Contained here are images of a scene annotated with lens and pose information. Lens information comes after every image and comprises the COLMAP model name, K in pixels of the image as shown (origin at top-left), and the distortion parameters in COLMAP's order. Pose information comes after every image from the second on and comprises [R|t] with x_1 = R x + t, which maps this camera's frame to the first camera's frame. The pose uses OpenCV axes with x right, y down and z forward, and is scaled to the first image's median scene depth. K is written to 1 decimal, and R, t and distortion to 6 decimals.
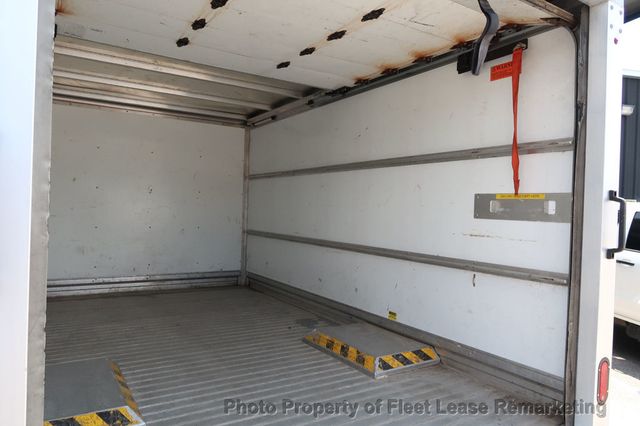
lens RADIAL K [[442.4, 0, 317.0], [0, 442.4, 211.9], [0, 0, 1]] dist [-0.023547, 0.001984]
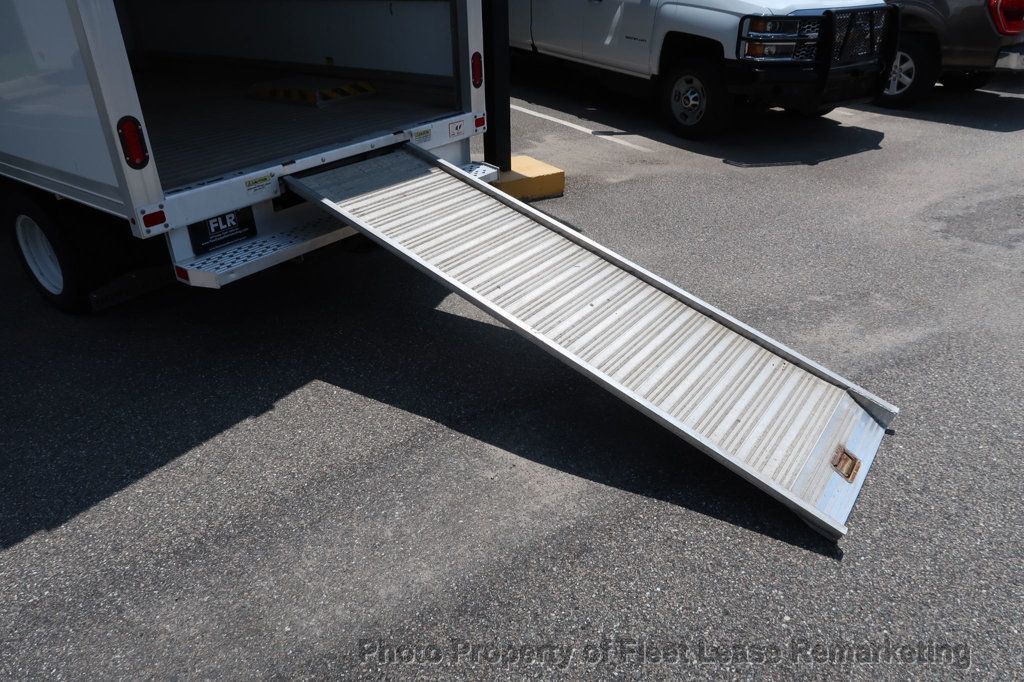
lens RADIAL K [[707.8, 0, 507.2], [0, 707.8, 339.3], [0, 0, 1]] dist [-0.023547, 0.001984]
pose [[0.932810, -0.218961, 0.286219, -0.039120], [0.057096, 0.874008, 0.482544, 0.024621], [-0.355816, -0.433780, 0.827786, -0.561173]]
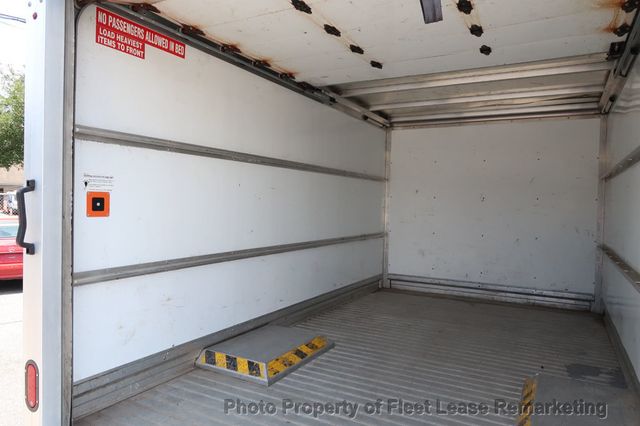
lens RADIAL K [[442.4, 0, 317.0], [0, 442.4, 211.9], [0, 0, 1]] dist [-0.023547, 0.001984]
pose [[0.480466, -0.003176, -0.877008, 0.349961], [-0.013799, 0.999842, -0.011180, -0.002619], [0.876905, 0.017474, 0.480347, 0.207647]]
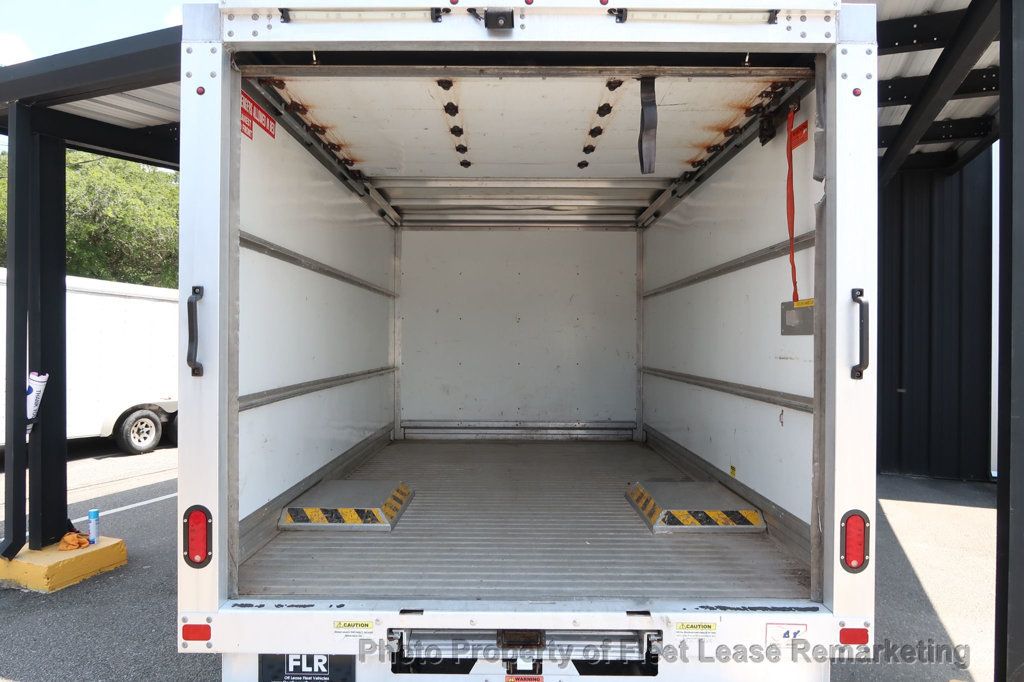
lens RADIAL K [[707.8, 0, 507.2], [0, 707.8, 339.3], [0, 0, 1]] dist [-0.023547, 0.001984]
pose [[0.841700, -0.029893, -0.539118, 0.358221], [0.018497, 0.999477, -0.026541, 0.026039], [0.539629, 0.012367, 0.841812, -0.154057]]
